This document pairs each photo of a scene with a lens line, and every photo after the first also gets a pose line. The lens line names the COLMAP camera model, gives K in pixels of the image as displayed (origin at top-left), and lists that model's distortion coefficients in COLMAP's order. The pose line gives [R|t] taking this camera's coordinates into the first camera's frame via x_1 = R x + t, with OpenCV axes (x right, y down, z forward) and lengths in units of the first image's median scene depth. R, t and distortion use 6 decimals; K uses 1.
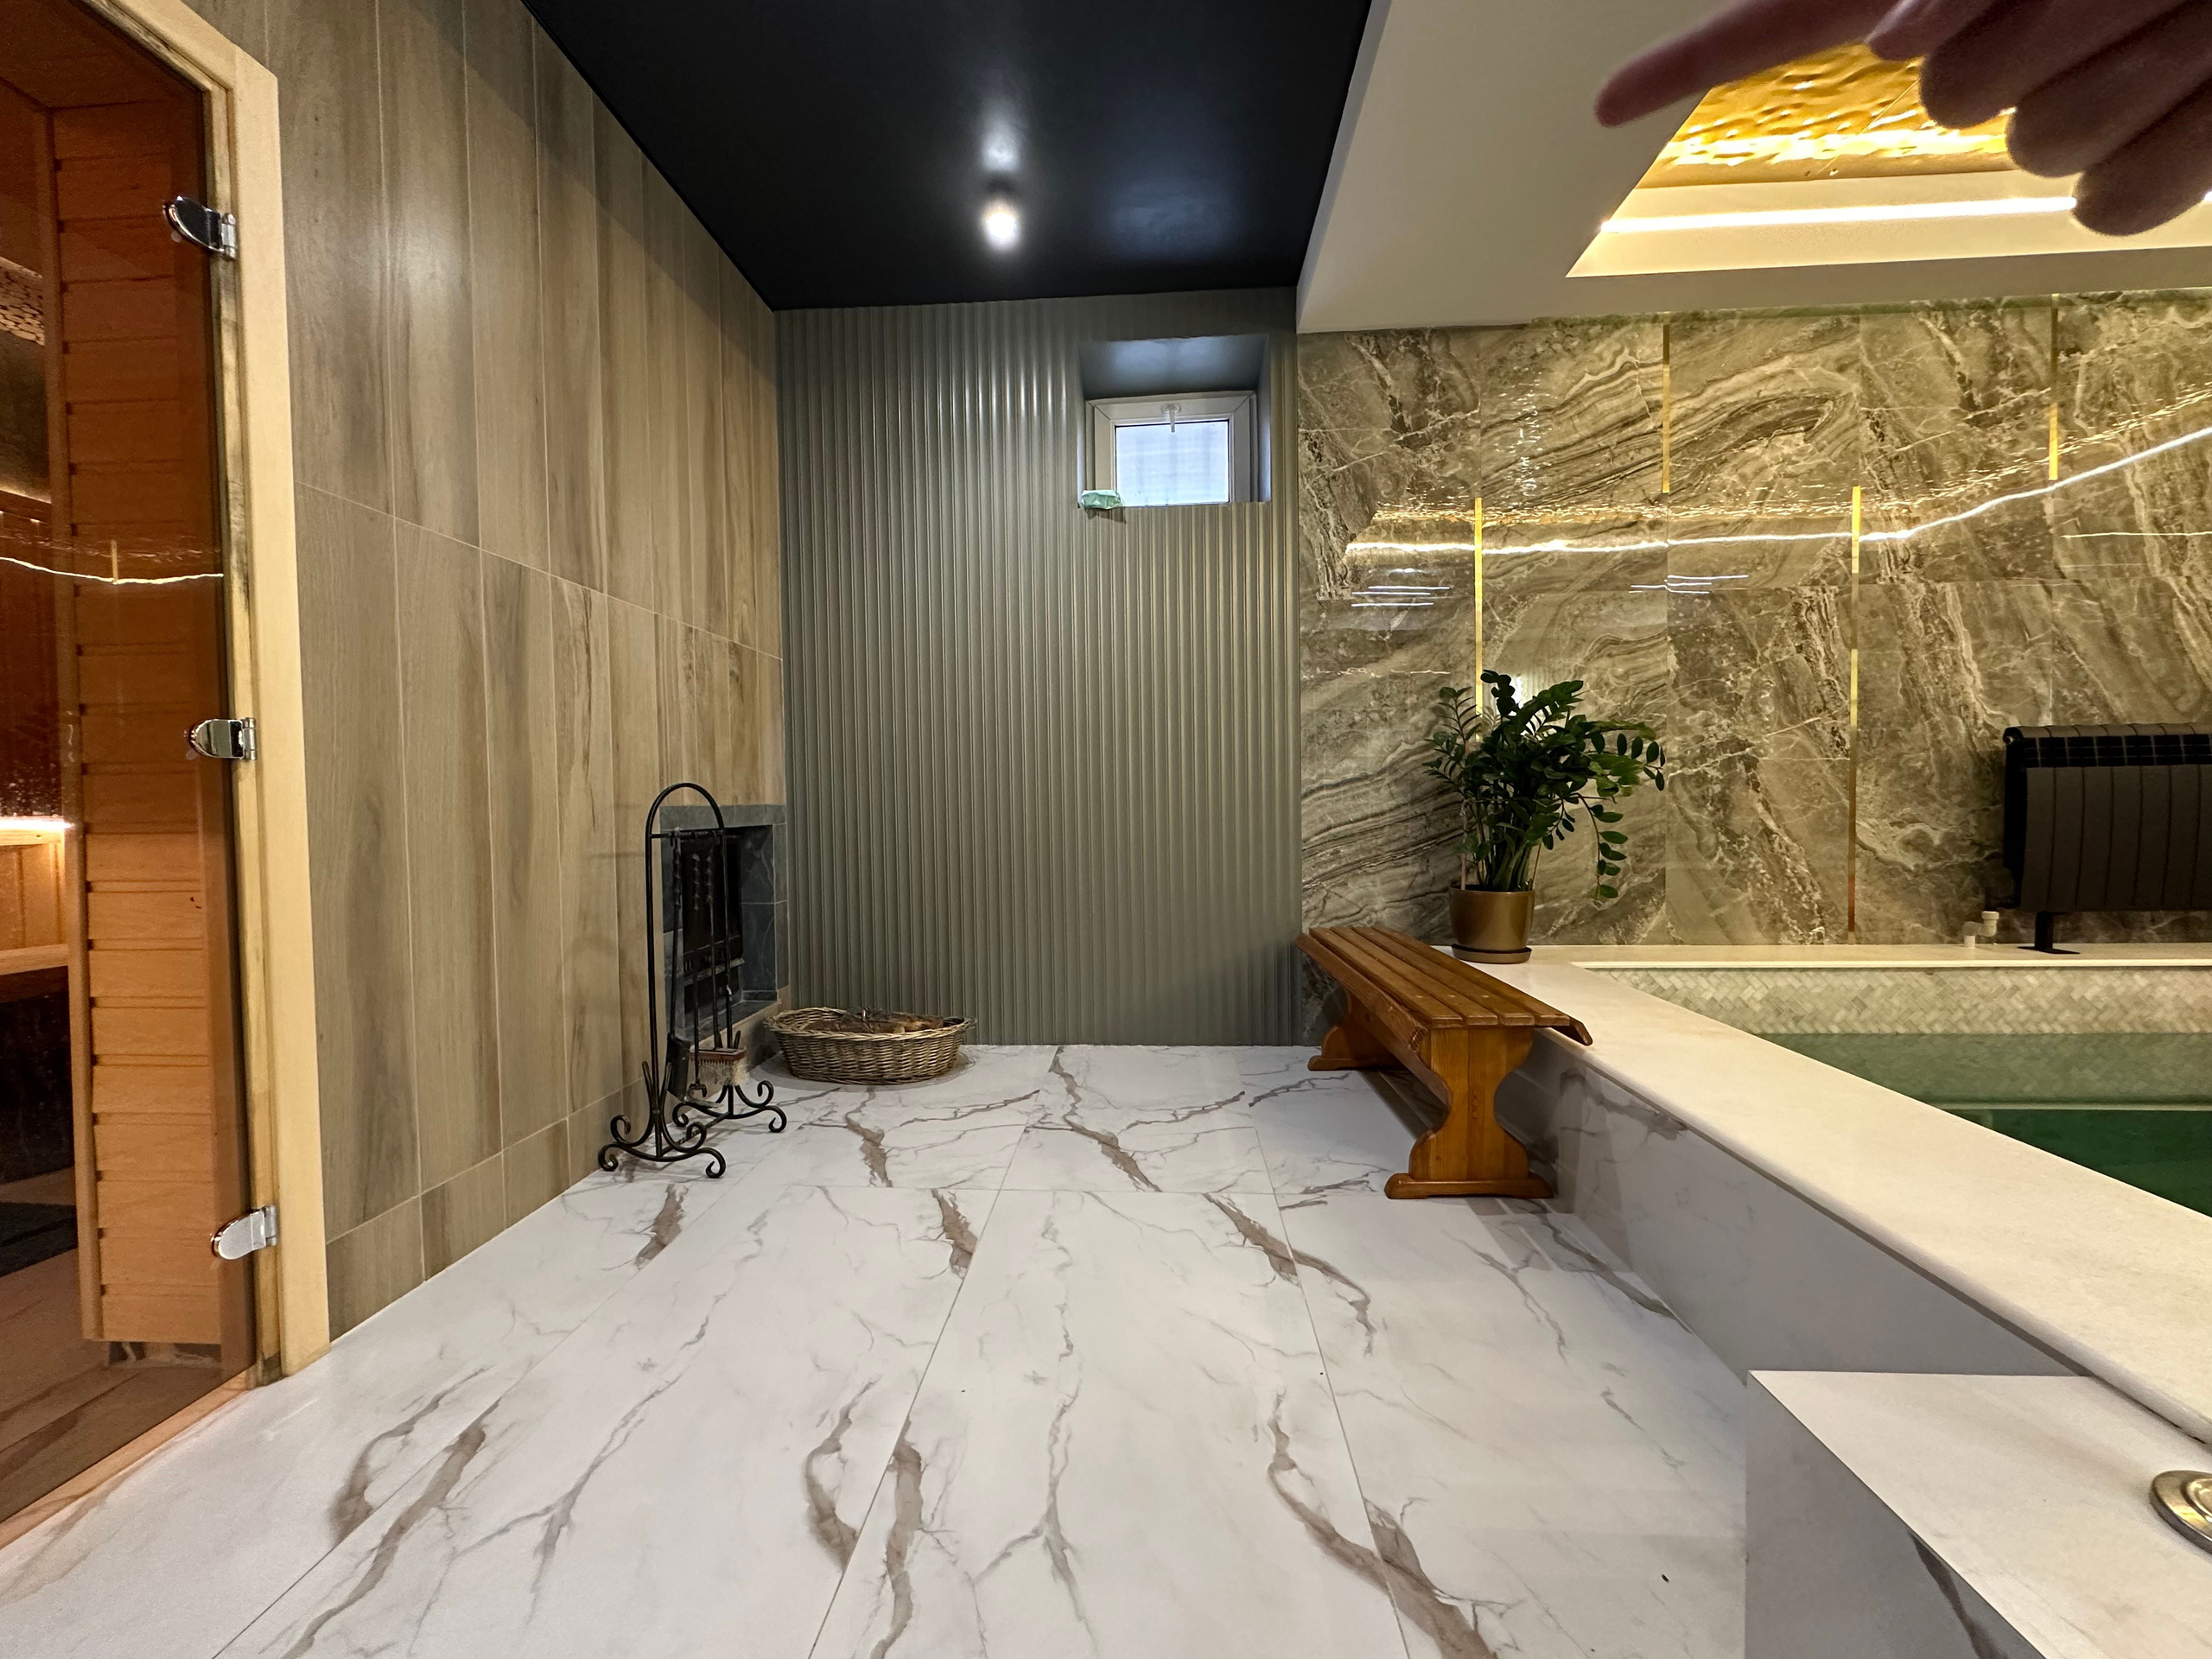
lens RADIAL K [[881.0, 0, 1103.1], [0, 881.0, 830.1], [0, 0, 1]] dist [-0.003480, 0.000677]
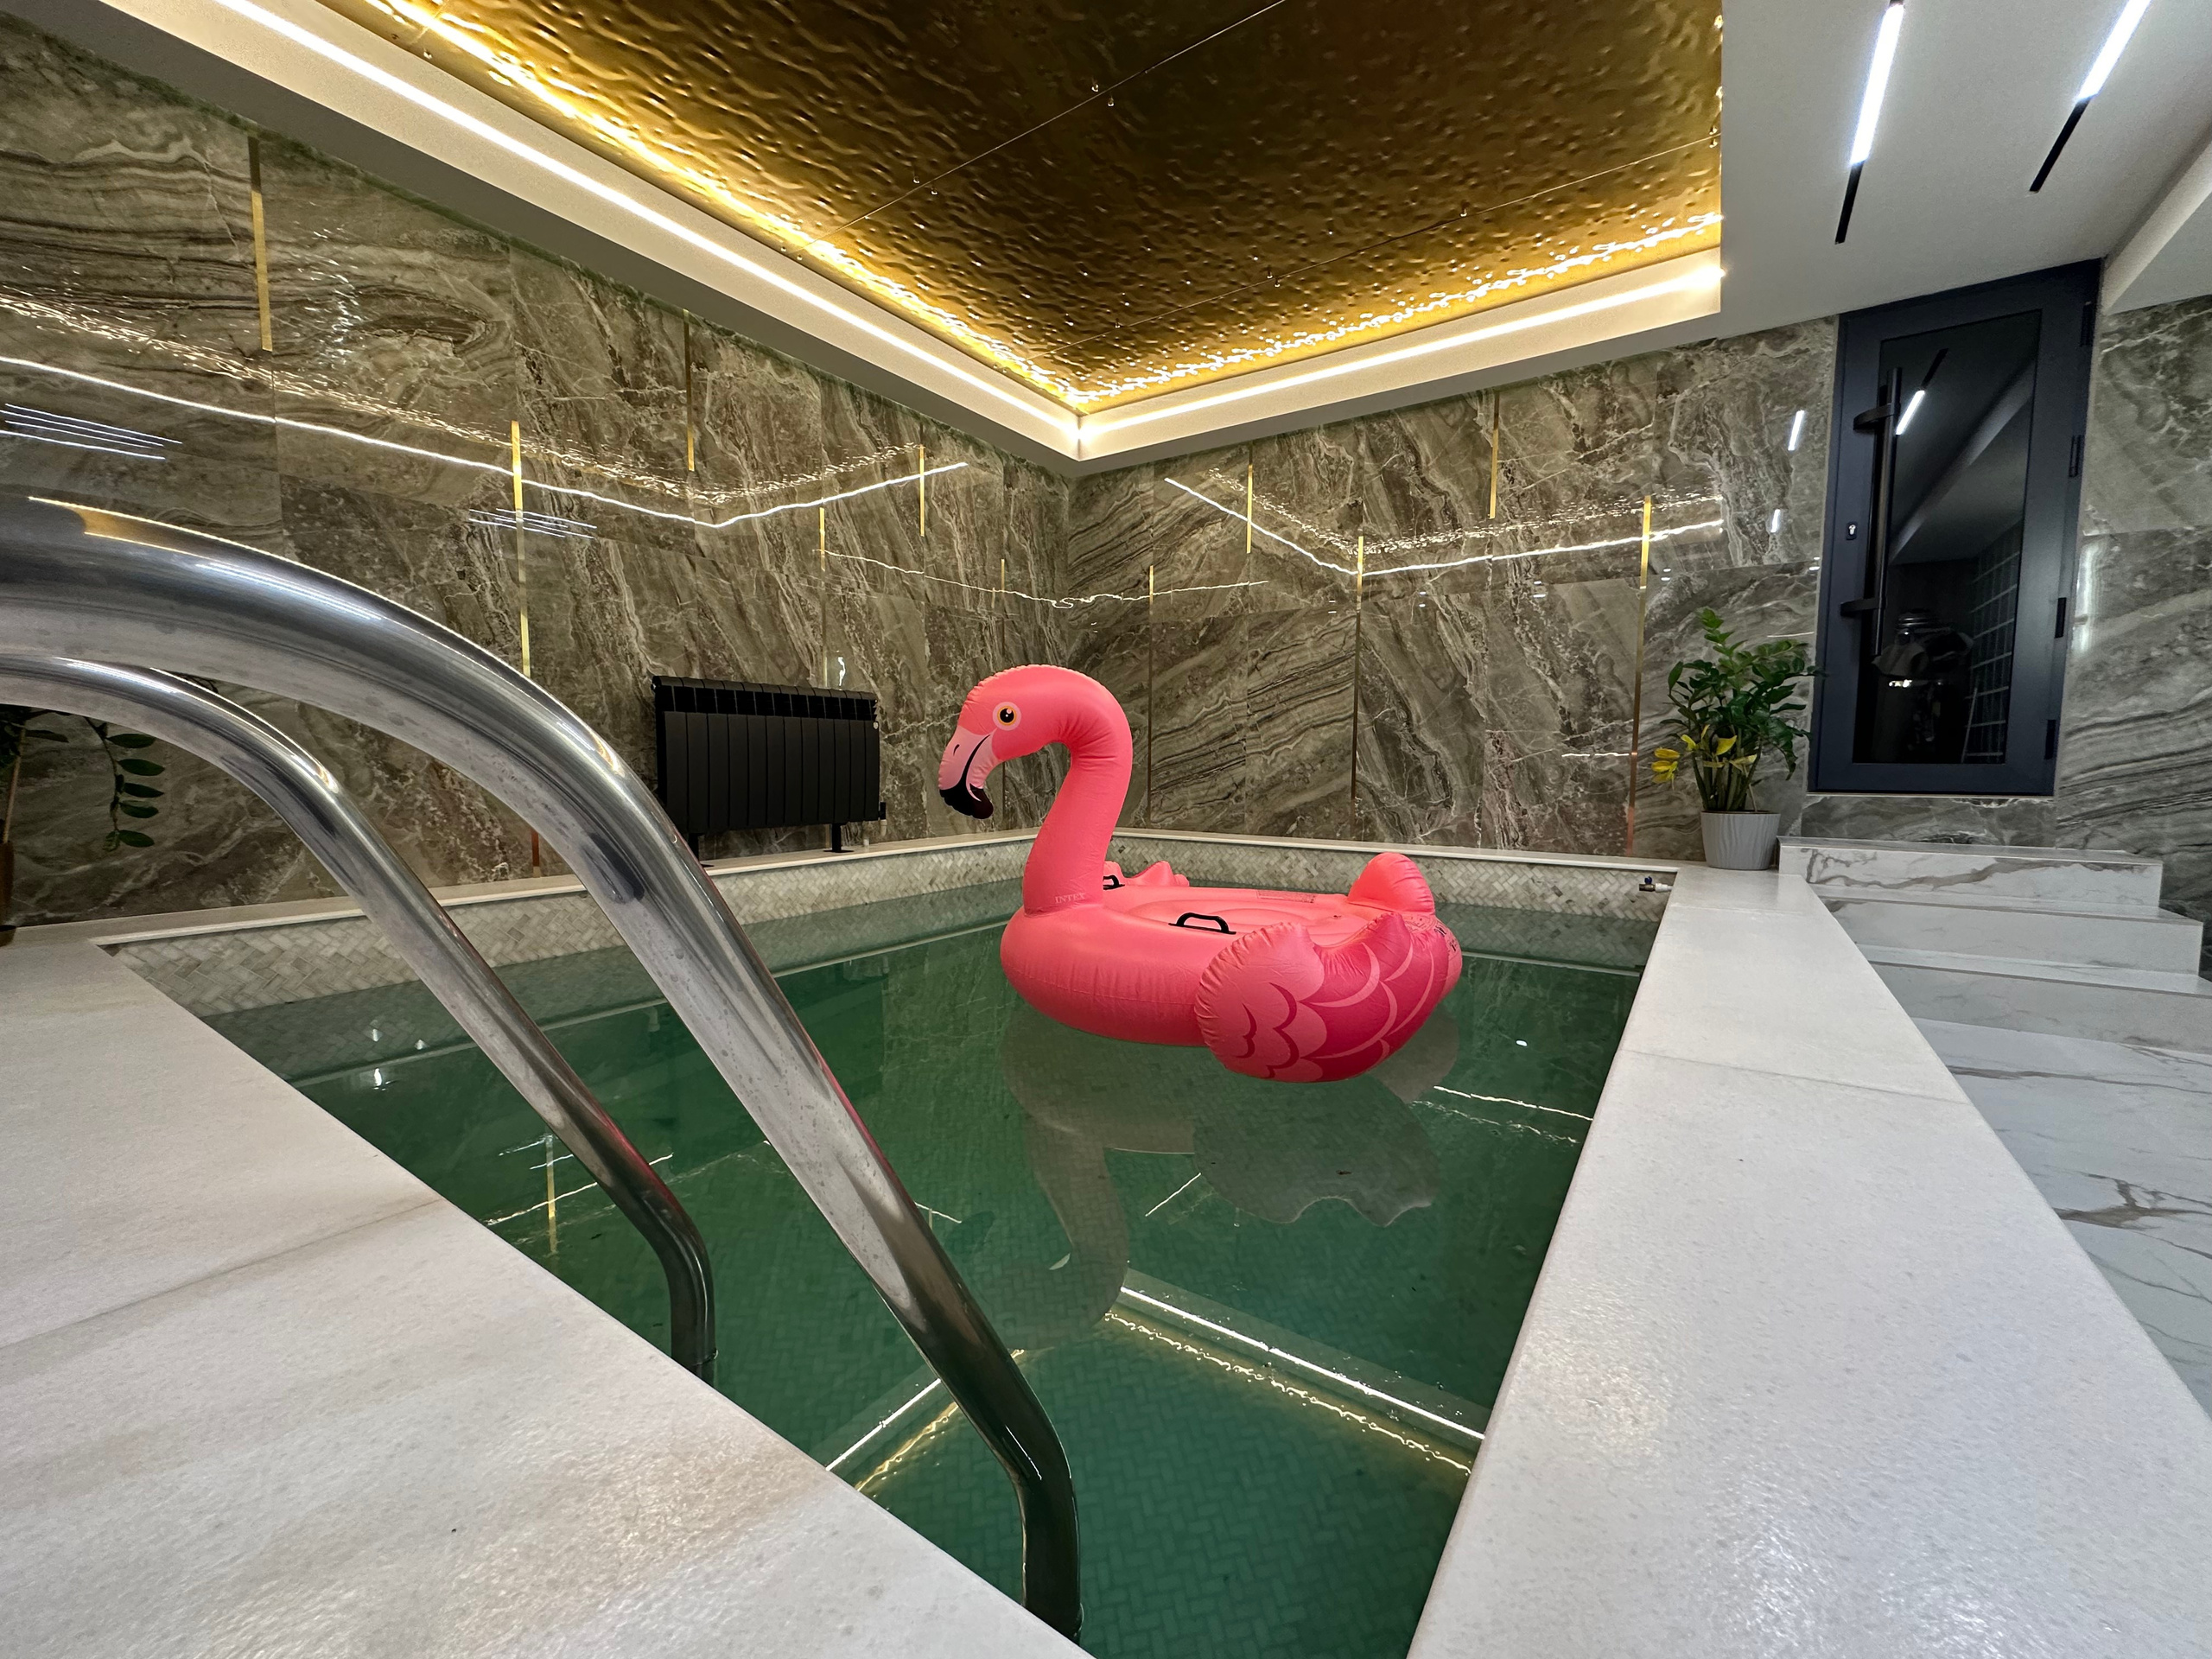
lens RADIAL K [[881.0, 0, 1107.3], [0, 881.0, 830.1], [0, 0, 1]] dist [-0.003480, 0.000677]
pose [[0.512588, -0.053798, 0.856948, 0.320815], [0.014925, 0.998443, 0.053753, 0.030290], [-0.858505, -0.014764, 0.512592, -0.098573]]
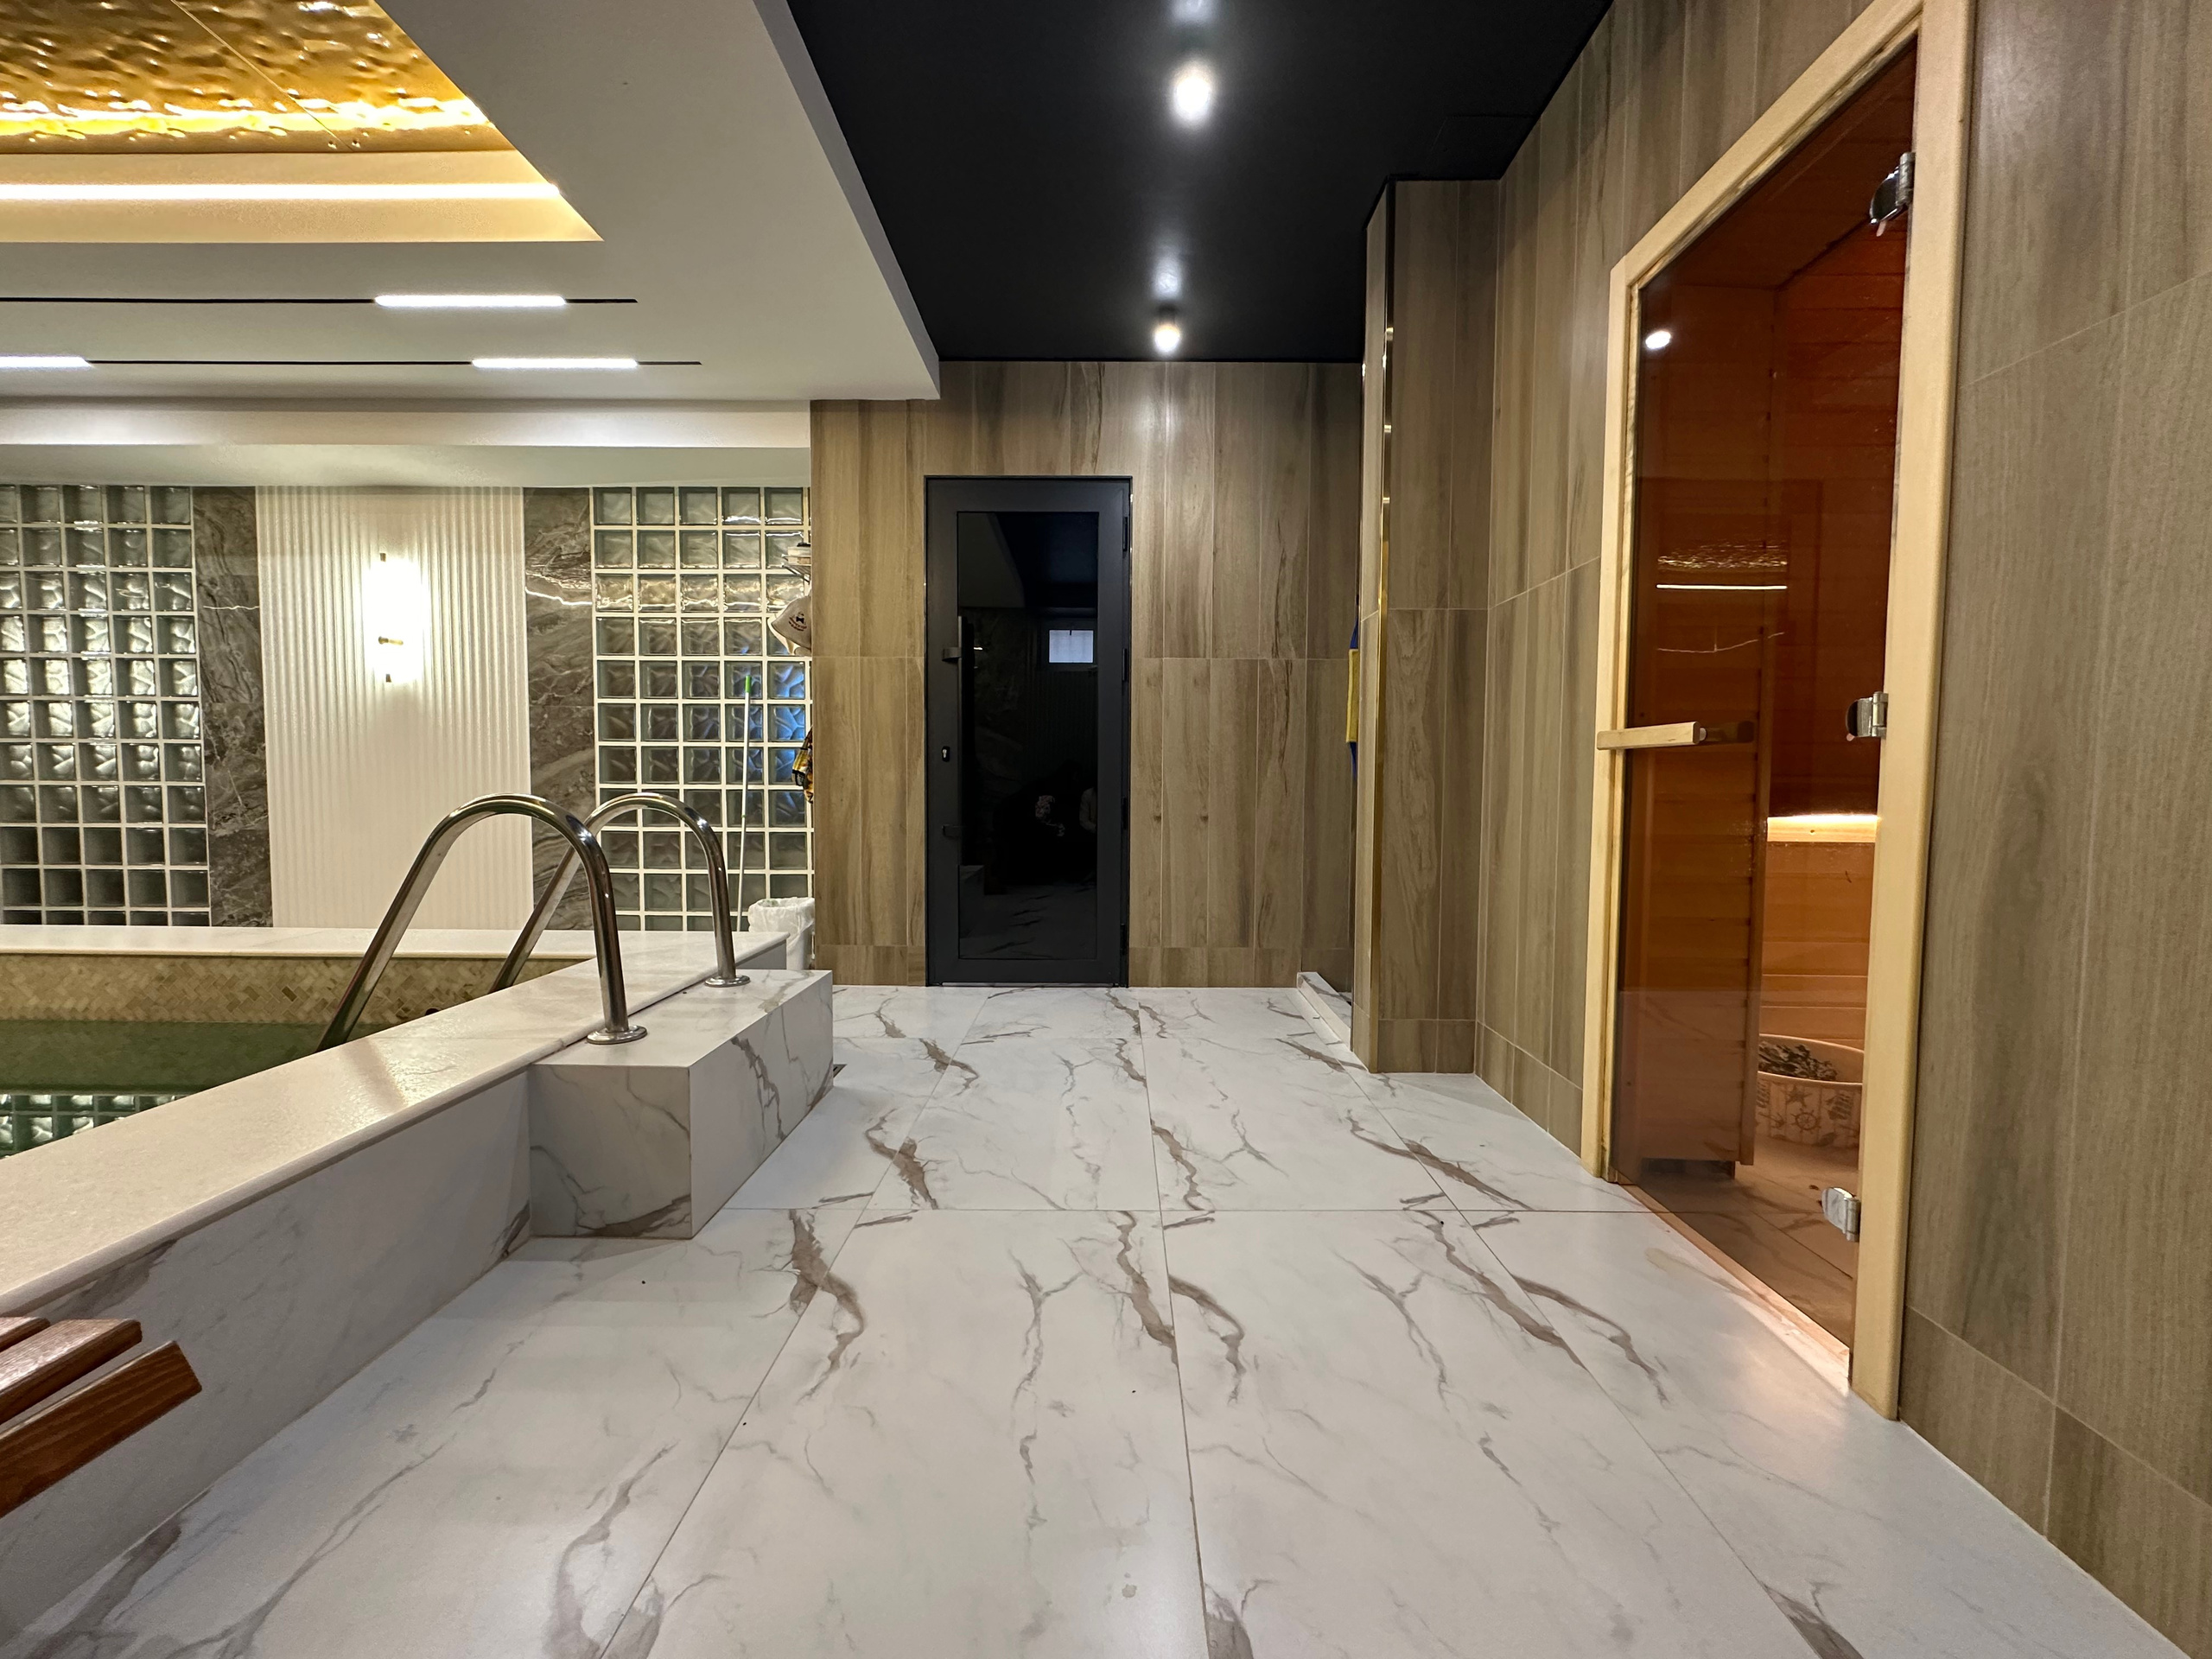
lens RADIAL K [[881.0, 0, 1112.6], [0, 881.0, 826.6], [0, 0, 1]] dist [-0.003480, 0.000677]
pose [[-0.998030, 0.010680, -0.061825, -0.036905], [0.005595, 0.996630, 0.081840, -0.030185], [0.062490, 0.081332, -0.994726, 0.871923]]
